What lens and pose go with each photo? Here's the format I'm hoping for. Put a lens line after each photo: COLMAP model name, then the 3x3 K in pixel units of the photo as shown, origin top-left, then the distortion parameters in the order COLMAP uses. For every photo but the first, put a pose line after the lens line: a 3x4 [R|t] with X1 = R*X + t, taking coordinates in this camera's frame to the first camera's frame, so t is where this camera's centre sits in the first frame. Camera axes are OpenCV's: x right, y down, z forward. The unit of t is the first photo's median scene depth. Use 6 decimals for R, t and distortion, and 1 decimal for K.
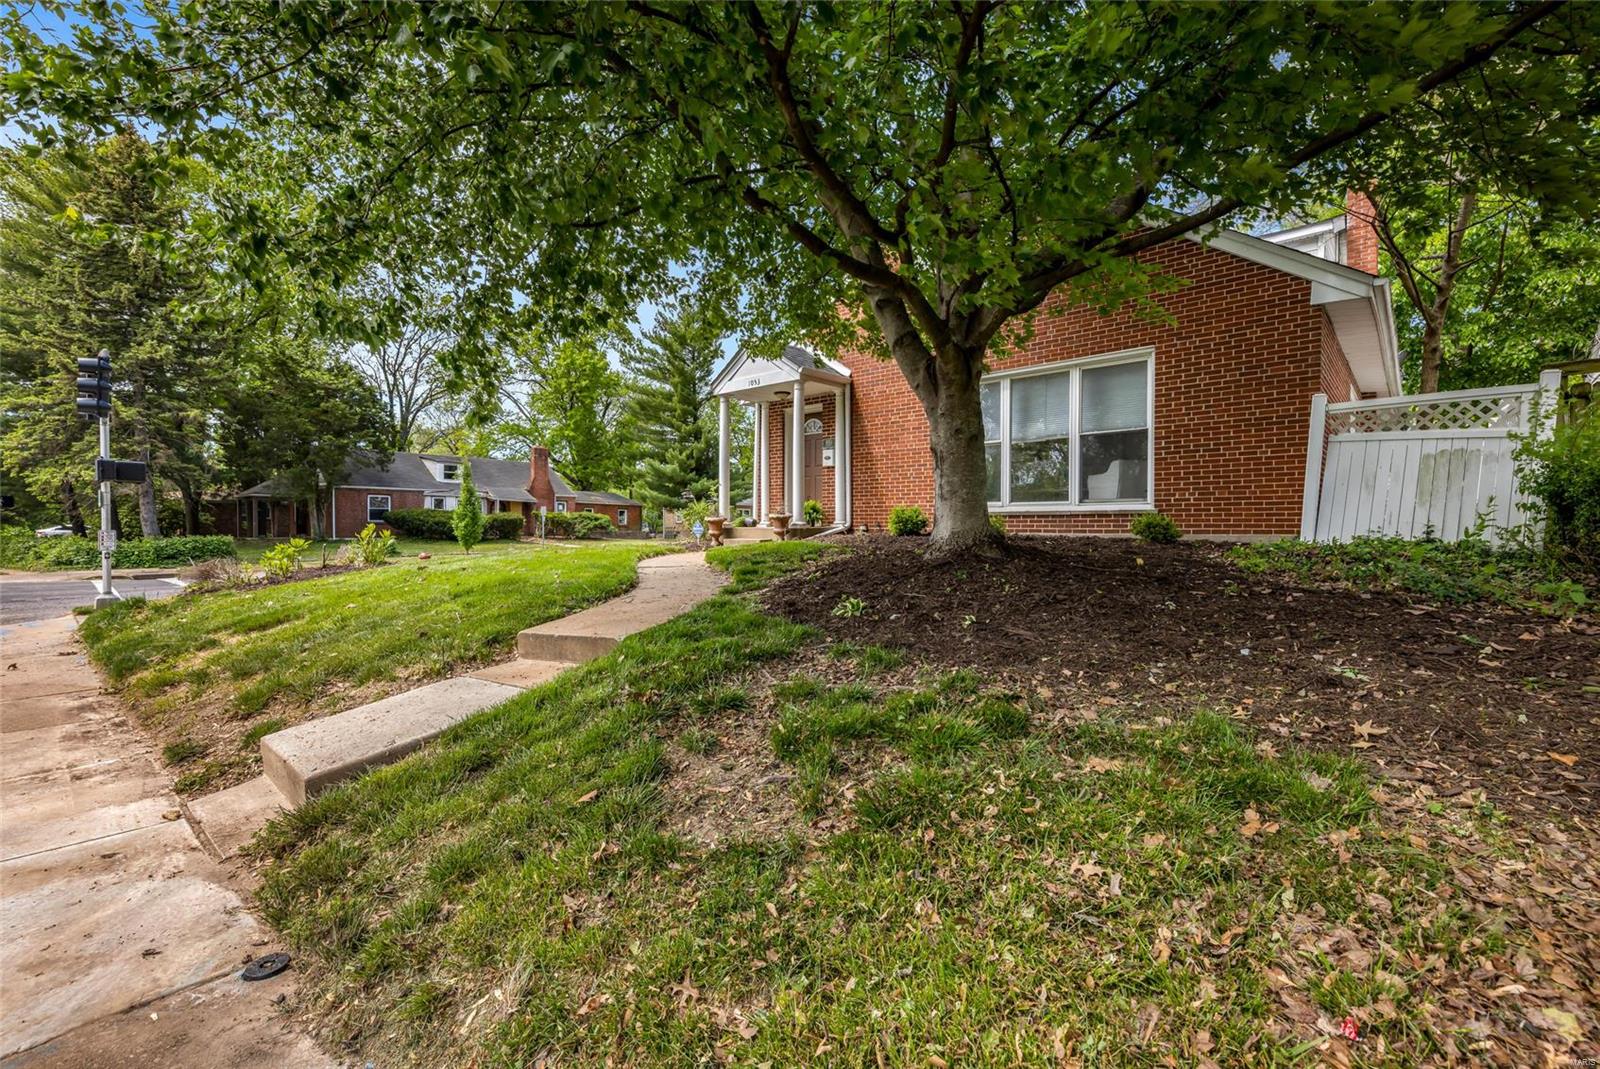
lens RADIAL K [[681.5, 0, 800.0], [0, 681.5, 534.5], [0, 0, 1]] dist [0.000041, 0.000008]
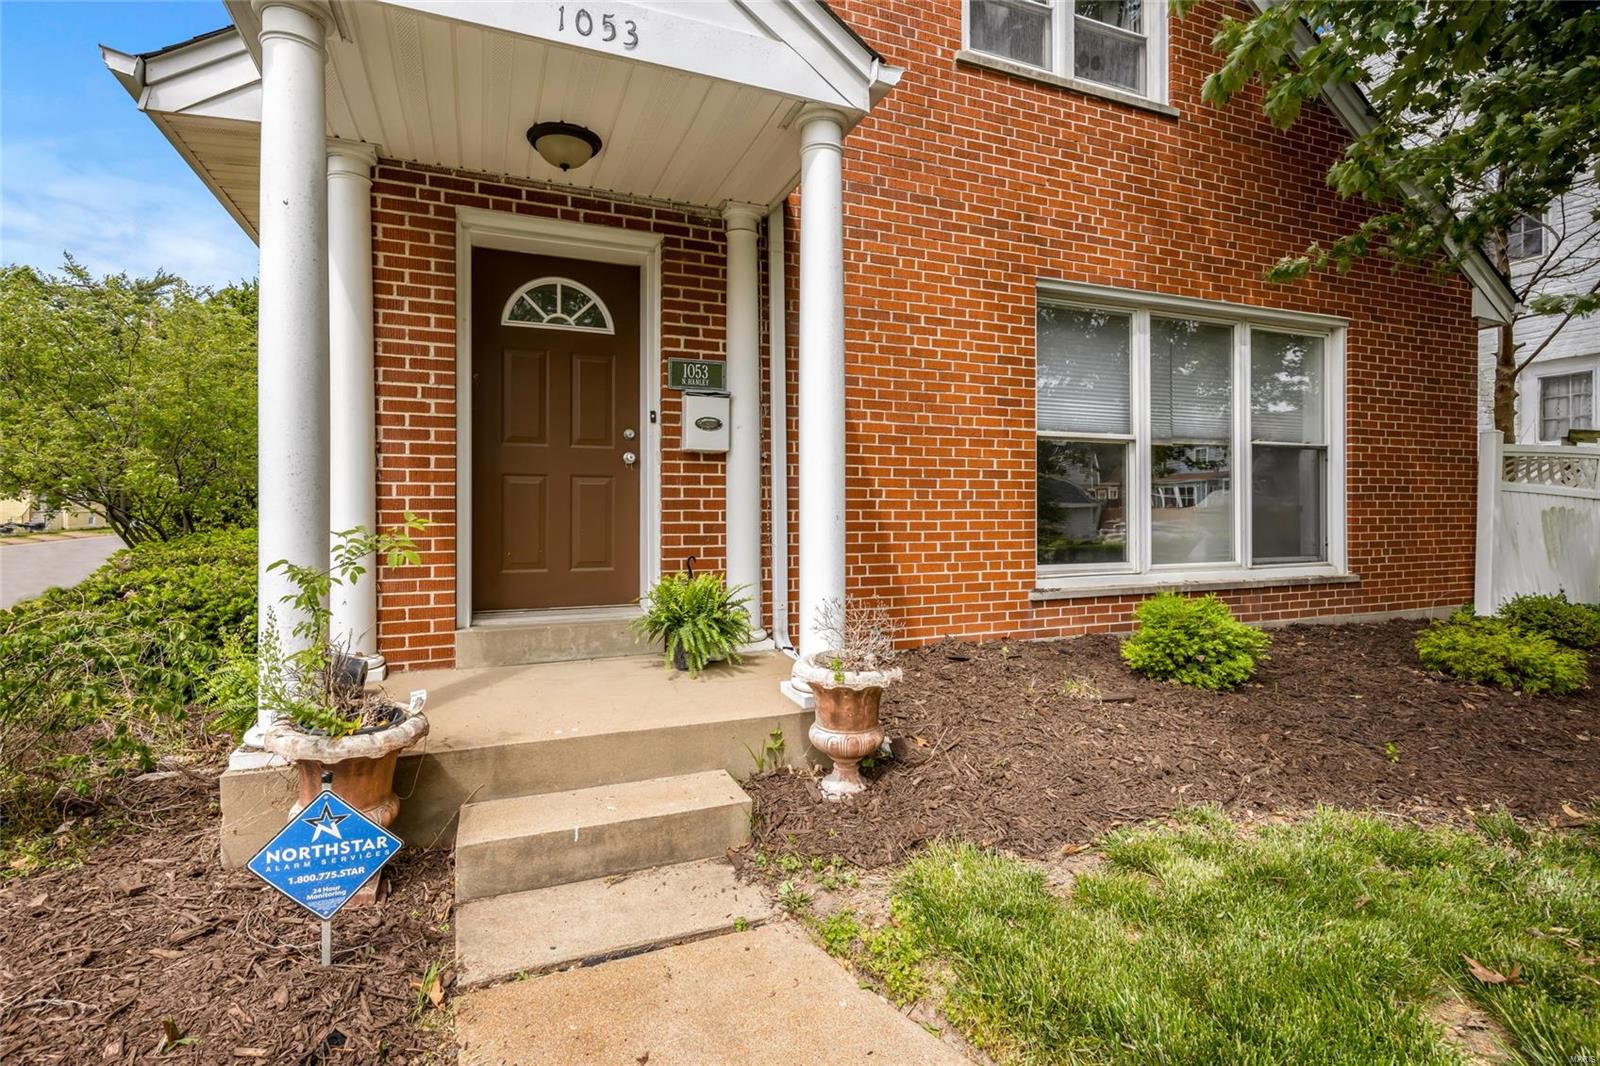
lens RADIAL K [[747.3, 0, 793.6], [0, 747.3, 519.0], [0, 0, 1]] dist [0.025088, 0.000042]
pose [[0.449413, -0.006715, 0.893299, -0.296503], [0.013243, 0.999912, 0.000853, -0.086374], [-0.893226, 0.011447, 0.449463, 1.011549]]
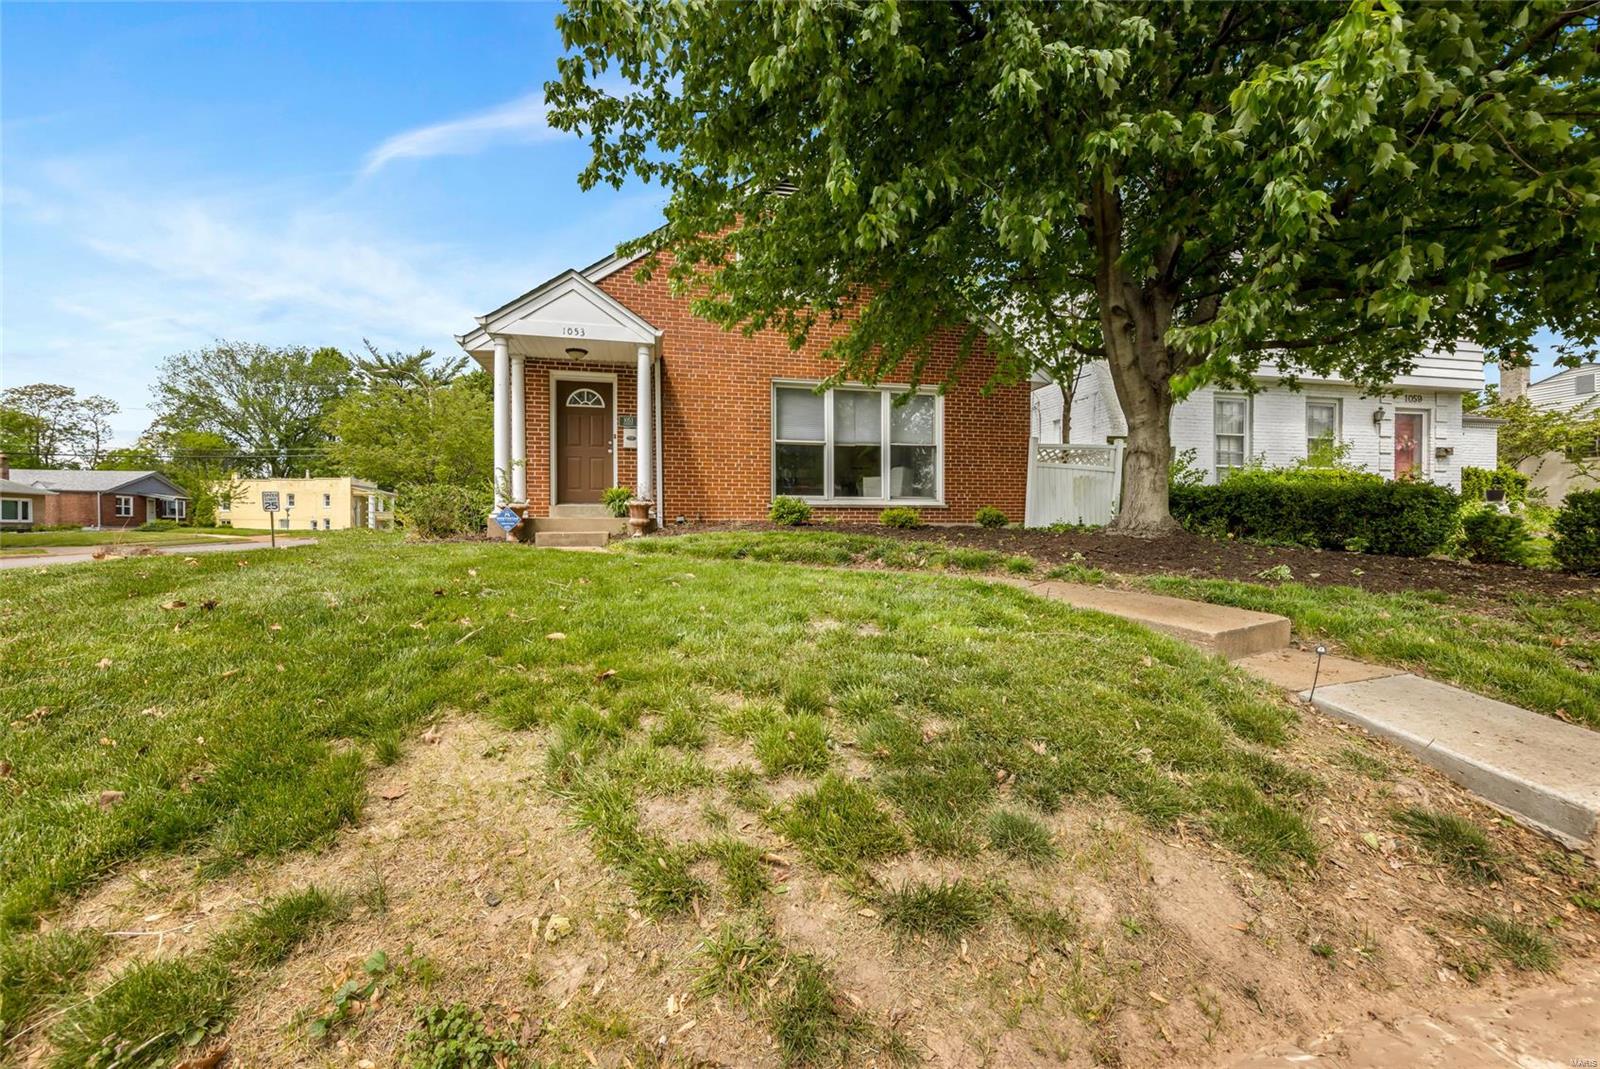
lens RADIAL K [[640.9, 0, 794.2], [0, 640.9, 553.8], [0, 0, 1]] dist [0.000695, 0.000025]
pose [[0.591689, -0.029354, 0.805632, -0.626609], [0.008789, 0.999512, 0.029963, 0.017135], [-0.806118, -0.010648, 0.591659, 0.419688]]
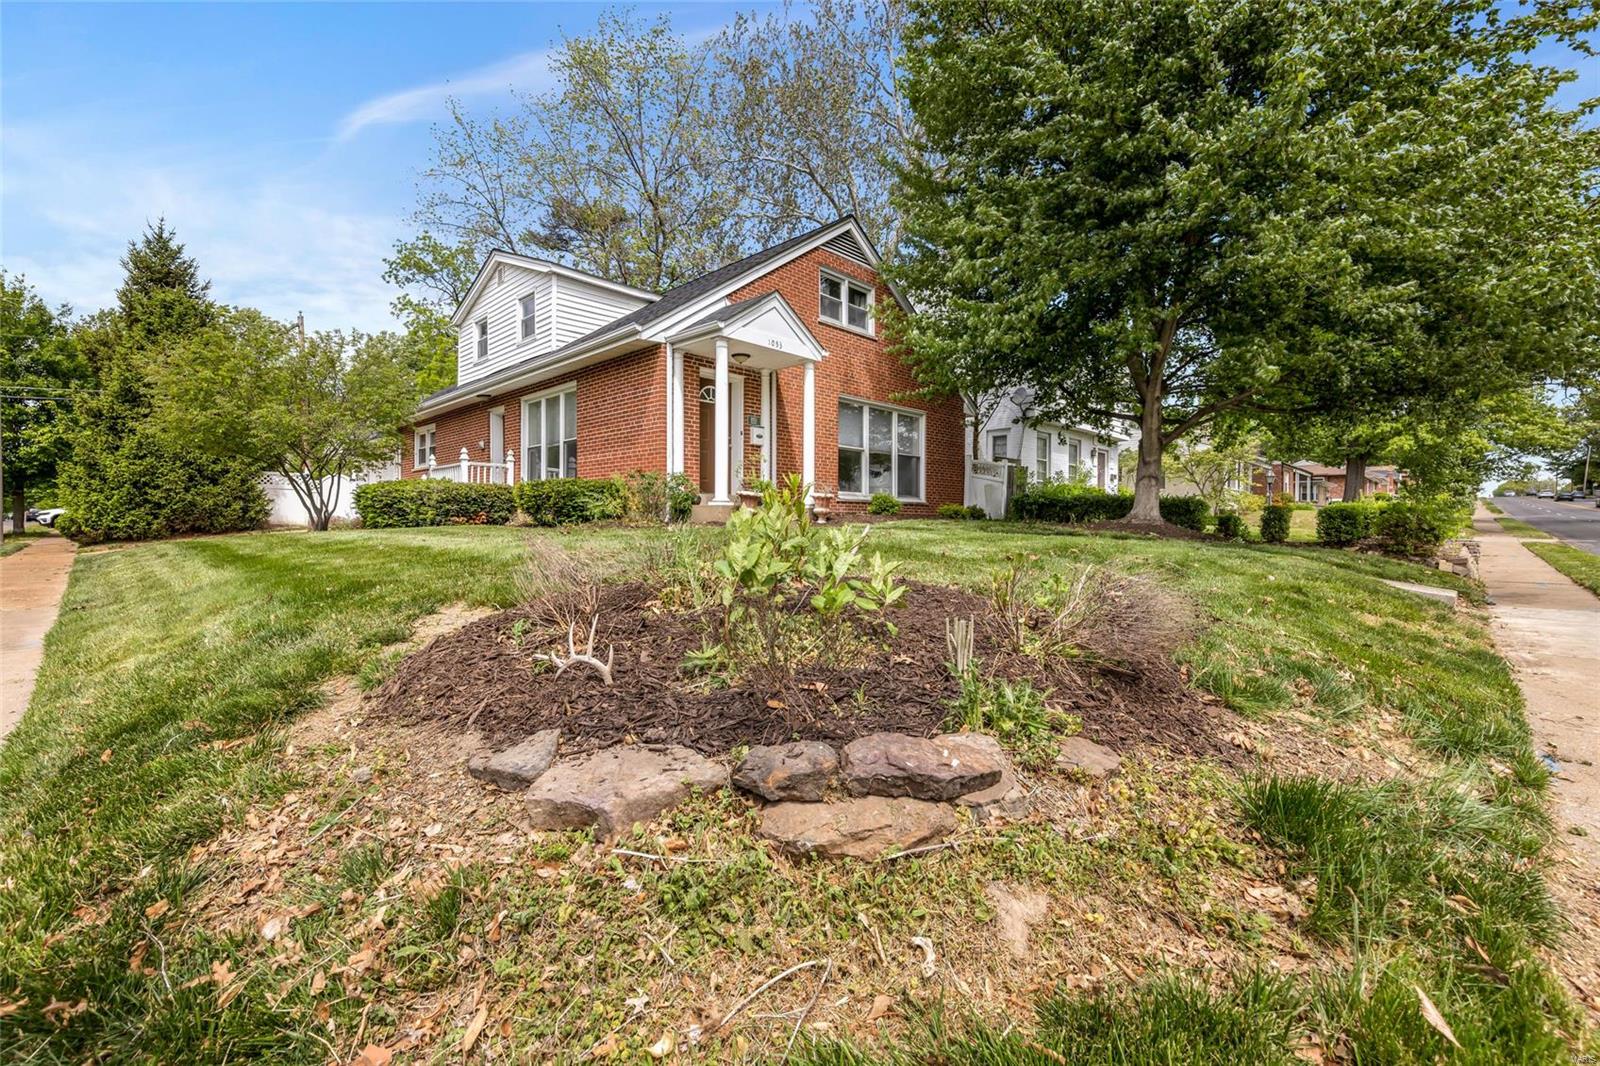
lens RADIAL K [[681.5, 0, 800.0], [0, 681.5, 533.0], [0, 0, 1]] dist [0.000041, 0.000008]
pose [[0.042607, -0.016969, 0.998948, -1.150509], [0.002880, 0.999854, 0.016861, 0.011633], [-0.999088, 0.002158, 0.042650, 1.111187]]
